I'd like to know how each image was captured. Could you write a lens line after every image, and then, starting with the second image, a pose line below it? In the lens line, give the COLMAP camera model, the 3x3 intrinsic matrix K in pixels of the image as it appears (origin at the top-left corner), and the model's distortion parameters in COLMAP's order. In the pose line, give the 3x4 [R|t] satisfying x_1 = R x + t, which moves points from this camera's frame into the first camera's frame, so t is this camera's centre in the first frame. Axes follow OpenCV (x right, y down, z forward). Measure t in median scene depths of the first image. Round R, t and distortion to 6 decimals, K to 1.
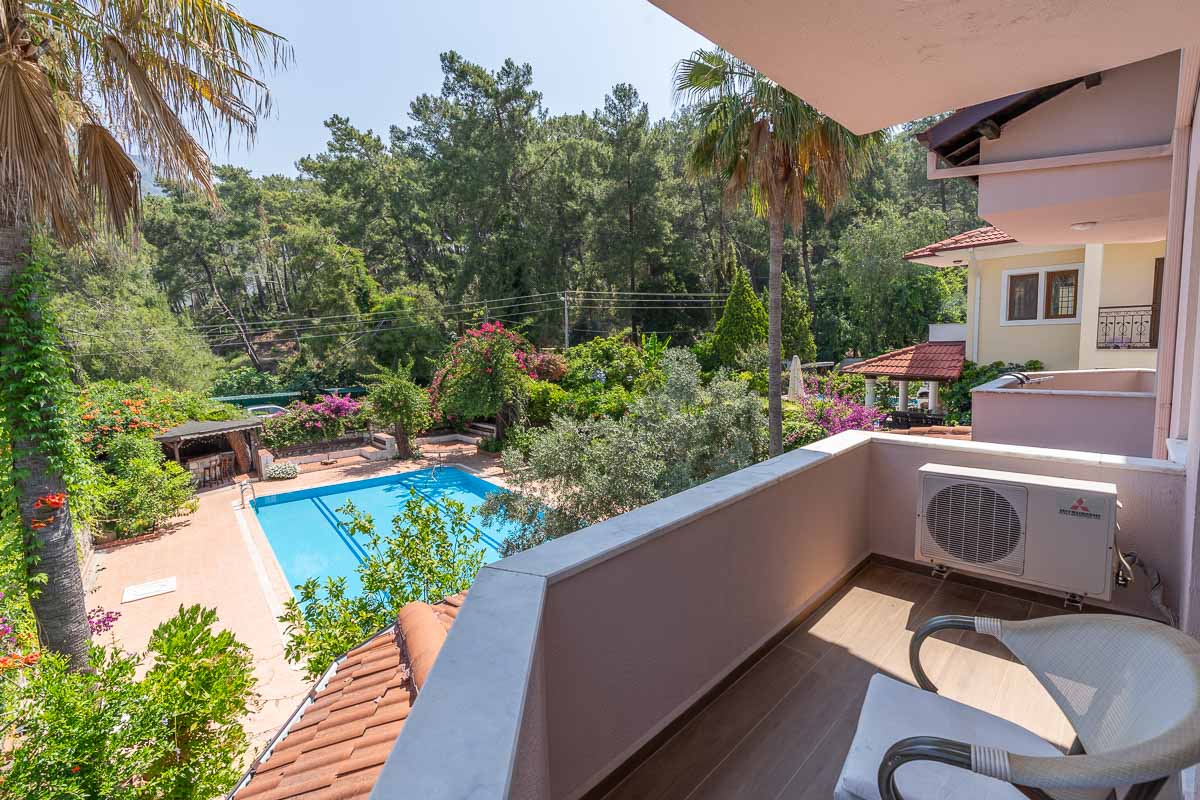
lens RADIAL K [[543.6, 0, 600.0], [0, 543.6, 400.0], [0, 0, 1]] dist [-0.014323, 0.006816]
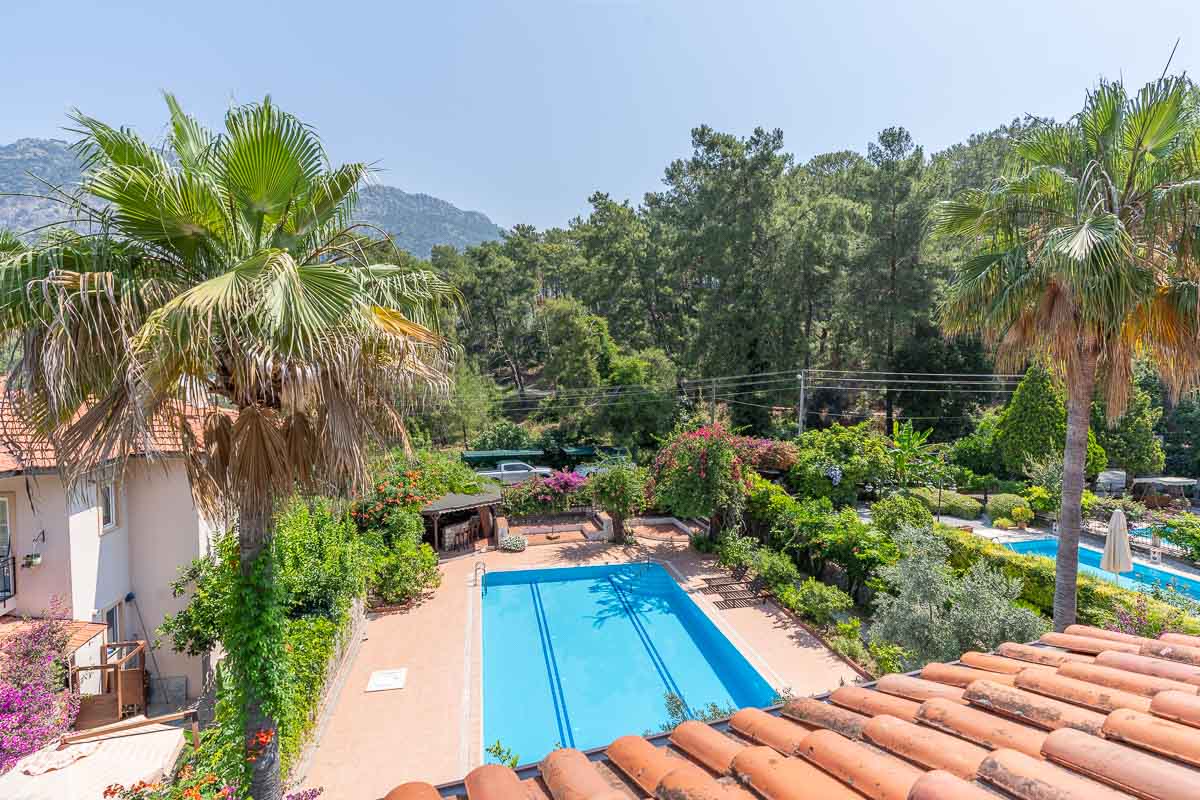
lens RADIAL K [[543.6, 0, 600.0], [0, 543.6, 400.0], [0, 0, 1]] dist [-0.014323, 0.006816]
pose [[0.902950, 0.064661, -0.424853, 0.018310], [-0.084606, 0.996015, -0.028226, -0.086270], [0.421335, 0.061432, 0.904822, 0.026225]]
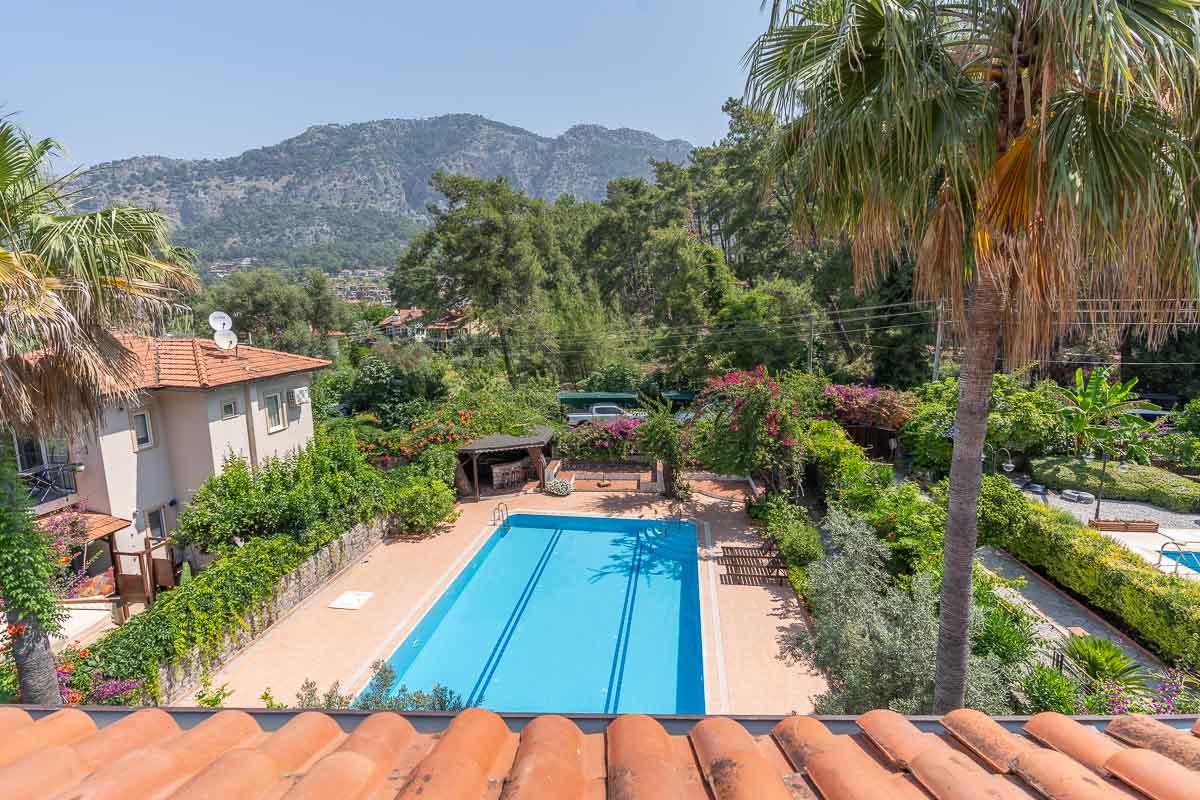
lens RADIAL K [[560.7, 0, 593.0], [0, 560.7, 398.6], [0, 0, 1]] dist [-0.005400, 0.001413]
pose [[0.689019, 0.134633, -0.712128, 0.145548], [-0.083397, 0.990796, 0.106626, -0.102356], [0.719929, -0.014078, 0.693905, 0.156036]]
